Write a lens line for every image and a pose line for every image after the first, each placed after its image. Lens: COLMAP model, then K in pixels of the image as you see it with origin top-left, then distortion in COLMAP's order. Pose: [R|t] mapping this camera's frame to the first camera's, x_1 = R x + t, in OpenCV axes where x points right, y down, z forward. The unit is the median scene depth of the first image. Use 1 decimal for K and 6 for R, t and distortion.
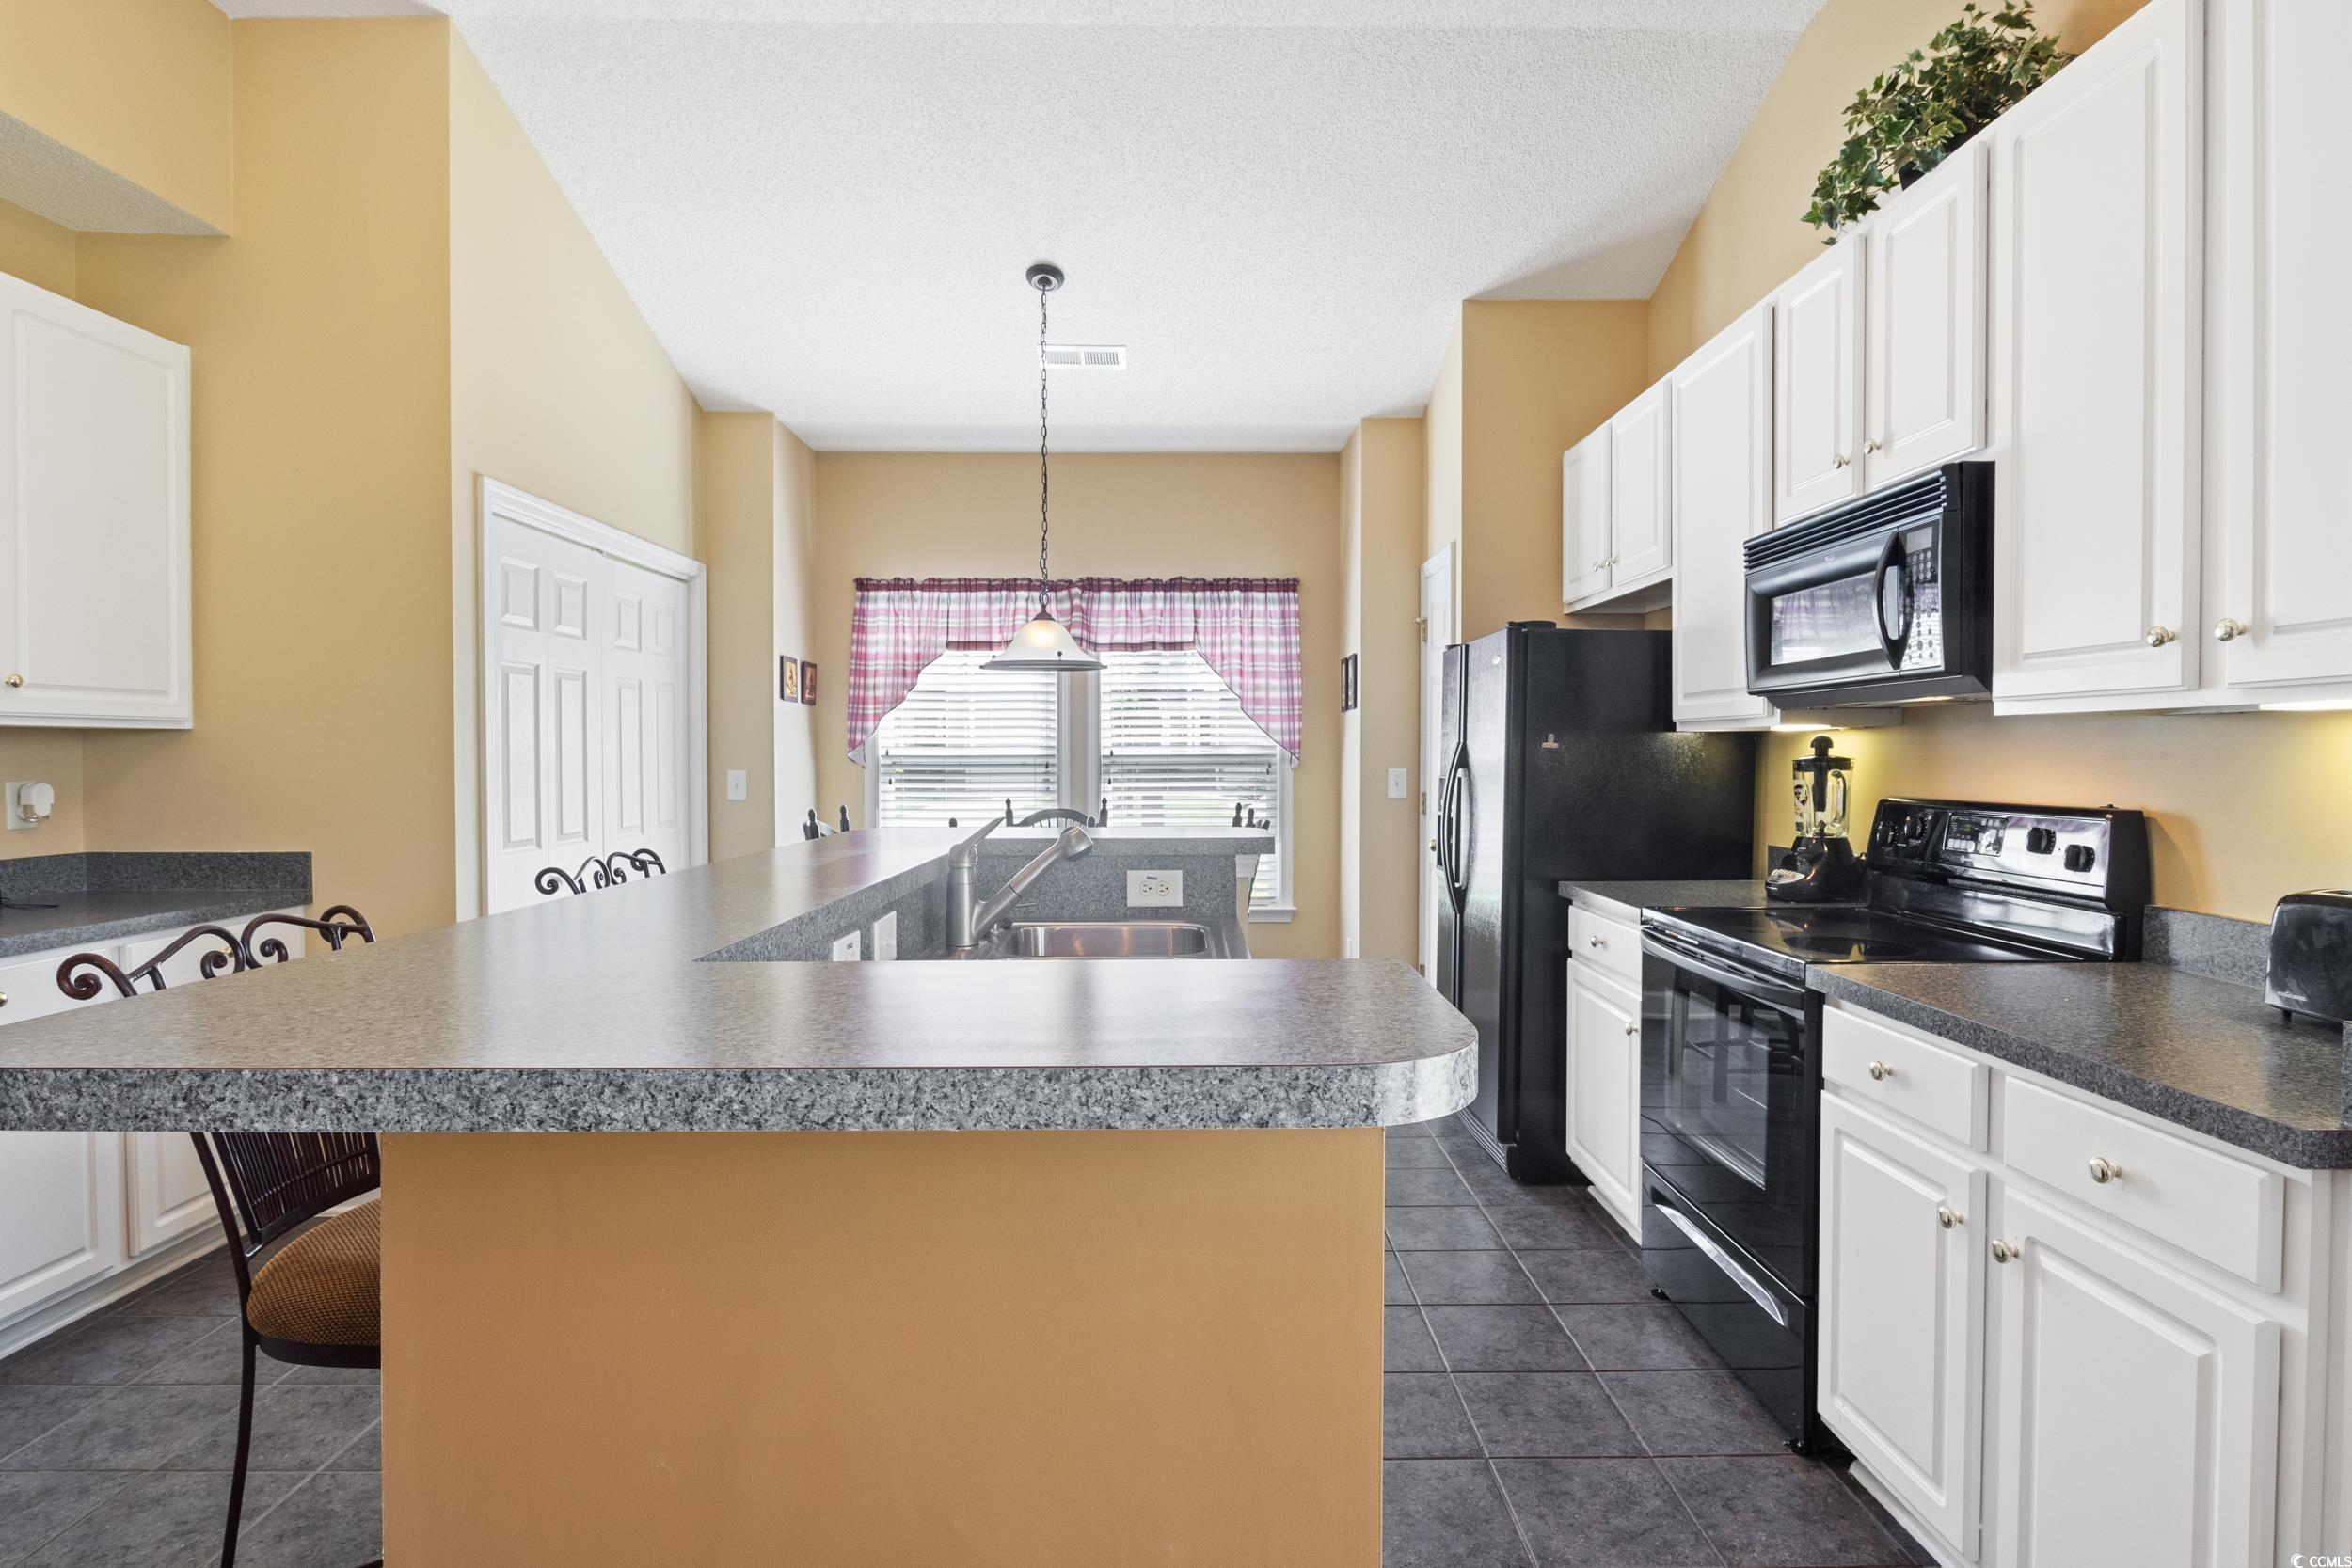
lens RADIAL K [[1185.0, 0, 1188.8], [0, 1185.0, 773.1], [0, 0, 1]] dist [-0.002558, -0.001043]
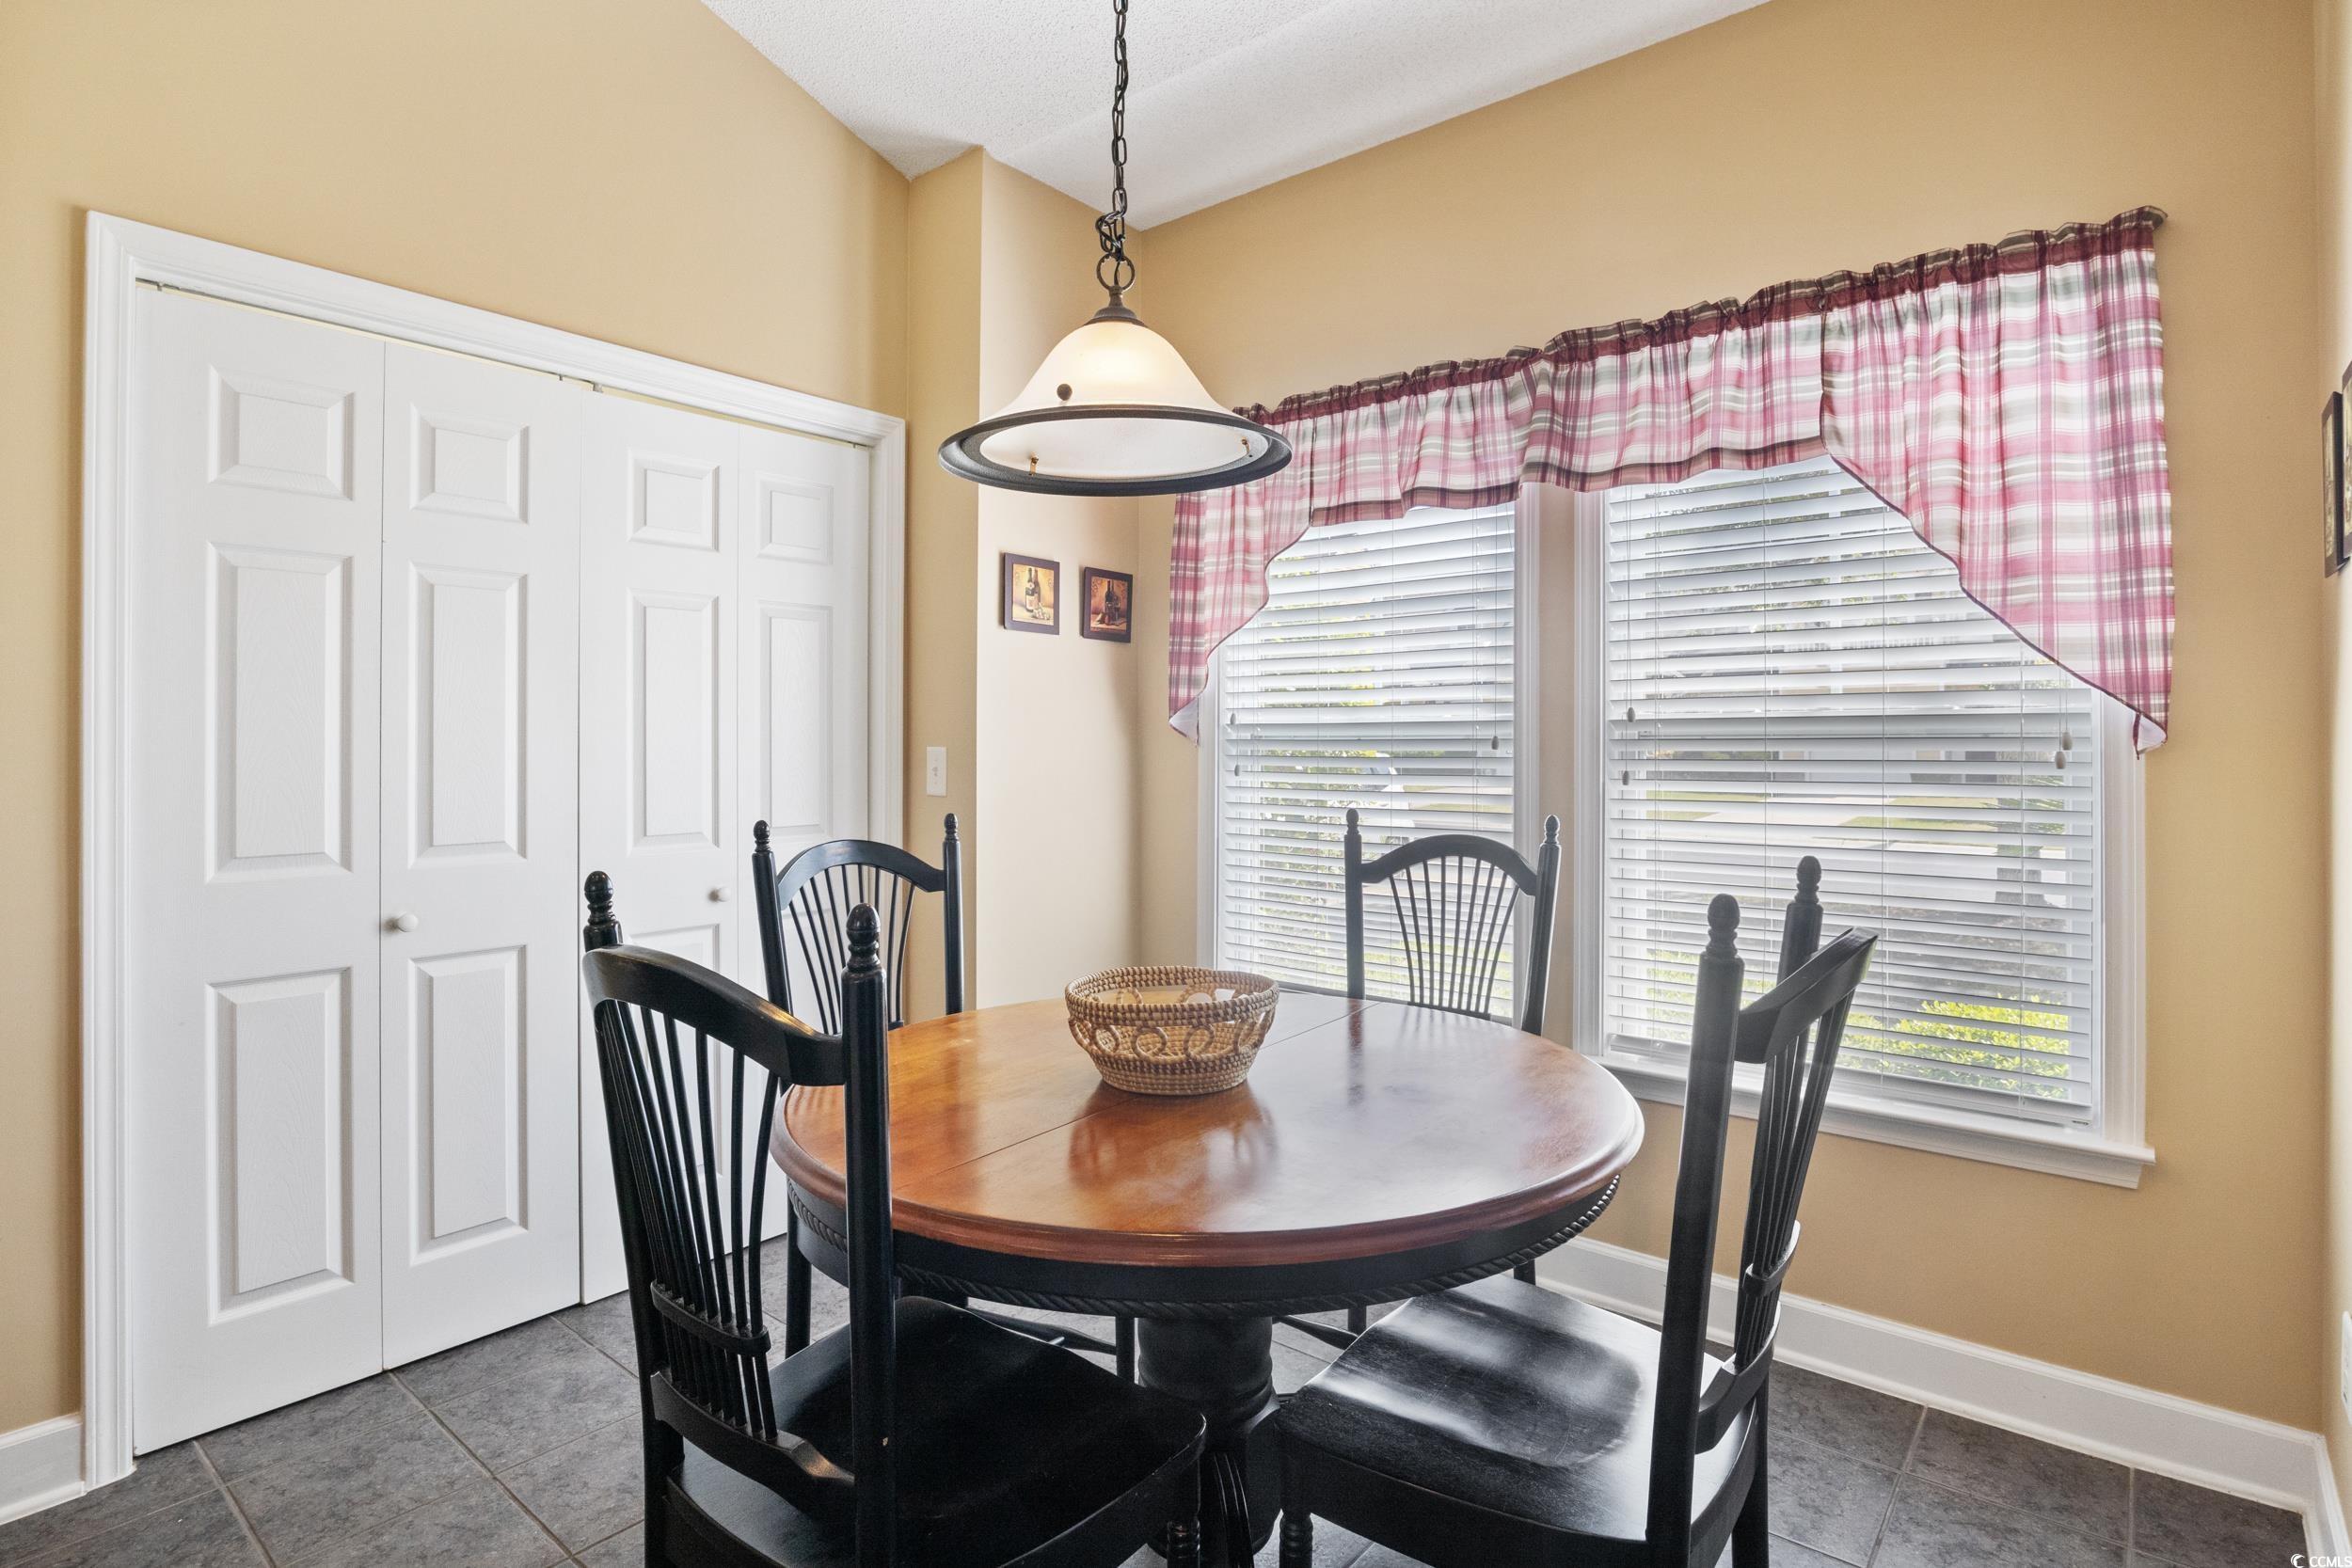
lens RADIAL K [[1177.7, 0, 1188.2], [0, 1177.7, 730.0], [0, 0, 1]] dist [-0.007211, -0.000650]
pose [[0.764455, -0.005183, -0.644656, 0.096502], [-0.011740, 0.999690, -0.021958, 0.000735], [0.644570, 0.024354, 0.764157, 0.559831]]
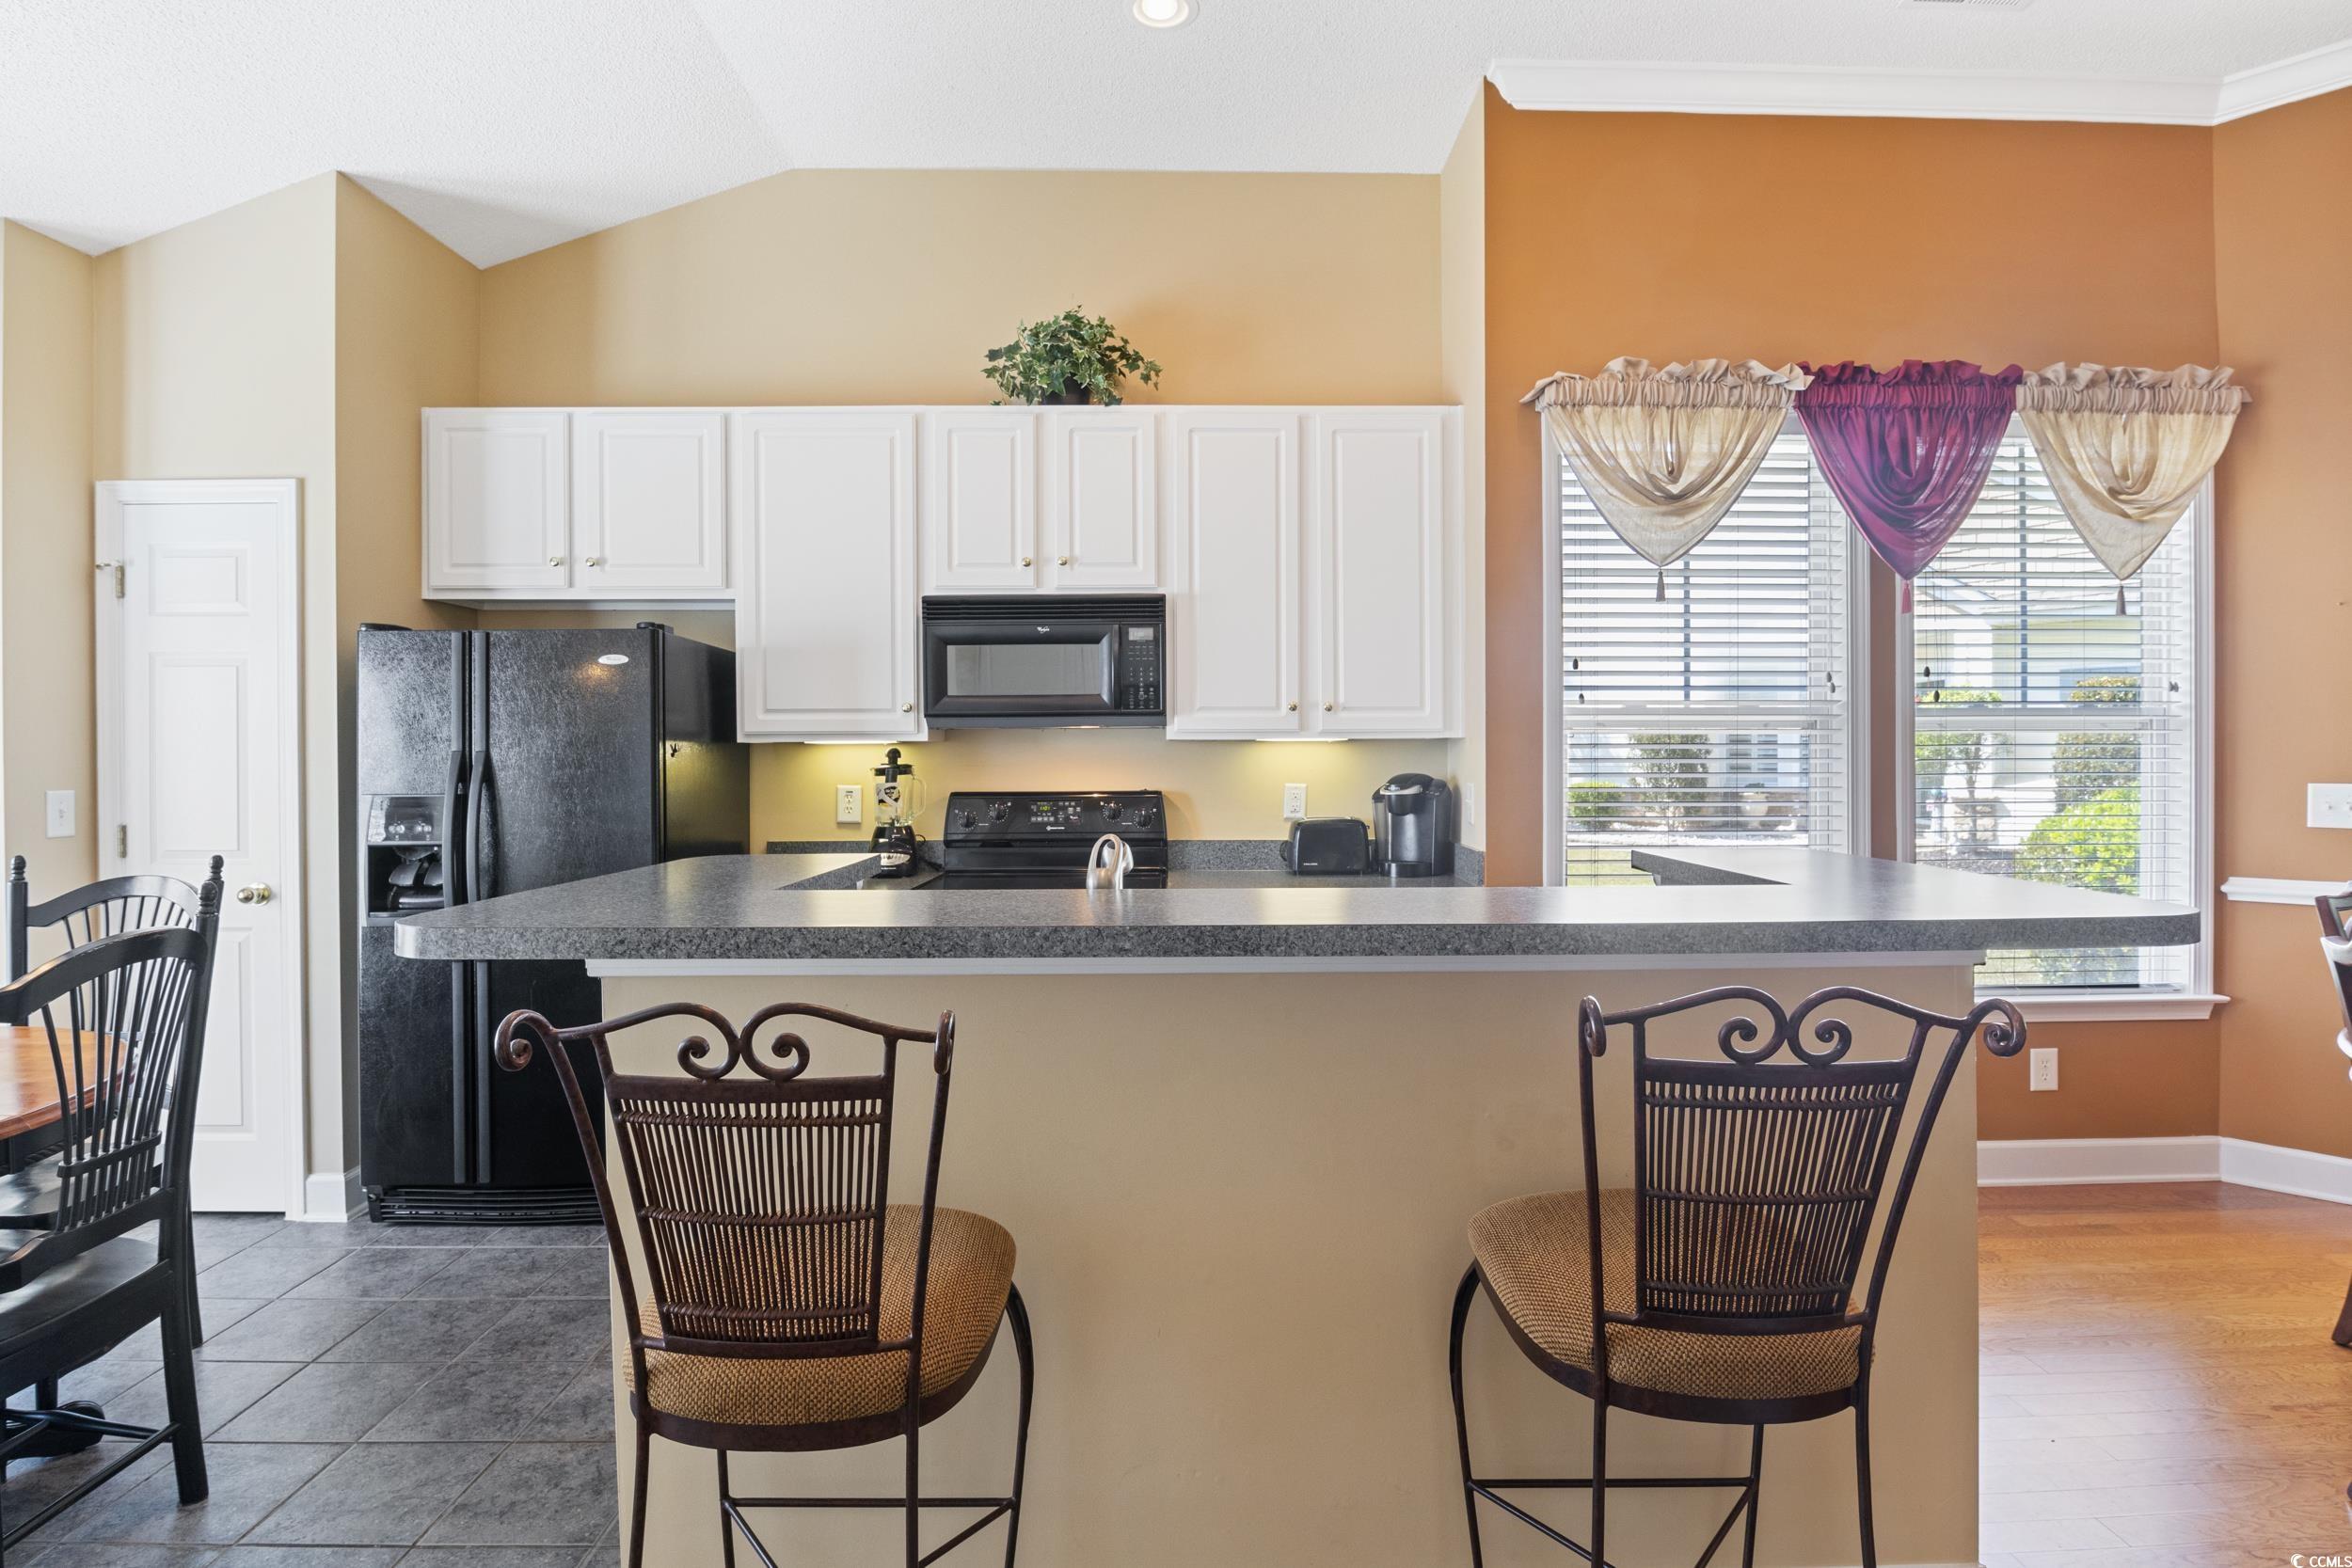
lens RADIAL K [[1183.4, 0, 1184.9], [0, 1183.4, 762.7], [0, 0, 1]] dist [-0.019941, -0.001914]
pose [[0.004053, -0.004354, 0.999982, -0.405738], [0.020395, 0.999783, 0.004271, -0.007738], [-0.999784, 0.020378, 0.004141, 0.356591]]
